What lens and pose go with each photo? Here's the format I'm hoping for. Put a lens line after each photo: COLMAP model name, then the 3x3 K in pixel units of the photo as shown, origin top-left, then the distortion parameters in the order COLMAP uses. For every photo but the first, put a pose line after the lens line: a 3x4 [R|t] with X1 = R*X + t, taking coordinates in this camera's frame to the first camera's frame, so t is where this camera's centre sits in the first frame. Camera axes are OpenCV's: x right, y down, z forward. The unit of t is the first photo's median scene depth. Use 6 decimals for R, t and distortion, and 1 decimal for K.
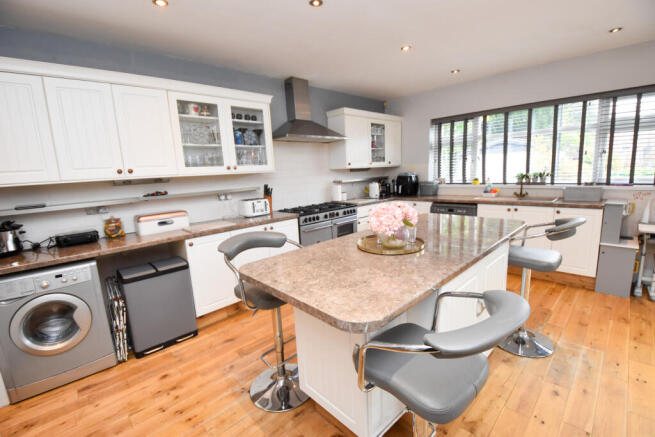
lens RADIAL K [[291.8, 0, 328.6], [0, 291.8, 219.7], [0, 0, 1]] dist [0.002105, -0.013665]
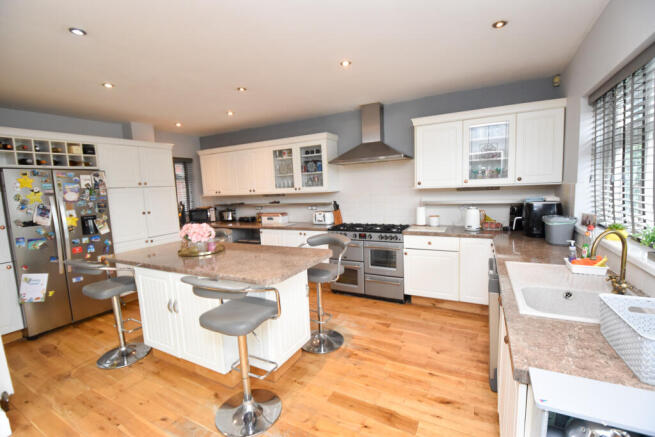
lens RADIAL K [[282.6, 0, 327.5], [0, 282.6, 218.5], [0, 0, 1]] dist [0.065435, -0.056223]
pose [[0.303002, 0.140361, -0.942597, 1.020932], [-0.132020, 0.985740, 0.104347, -0.185884], [0.943801, 0.092824, 0.317211, 0.651175]]
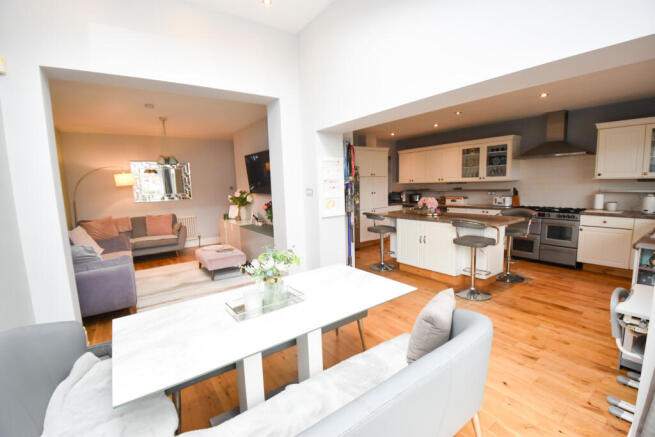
lens RADIAL K [[291.8, 0, 328.6], [0, 291.8, 219.7], [0, 0, 1]] dist [0.002105, -0.013665]
pose [[-0.137799, 0.178630, -0.974219, 1.638711], [-0.125641, 0.972504, 0.196087, -0.150366], [0.982459, 0.149422, -0.111567, 0.234502]]
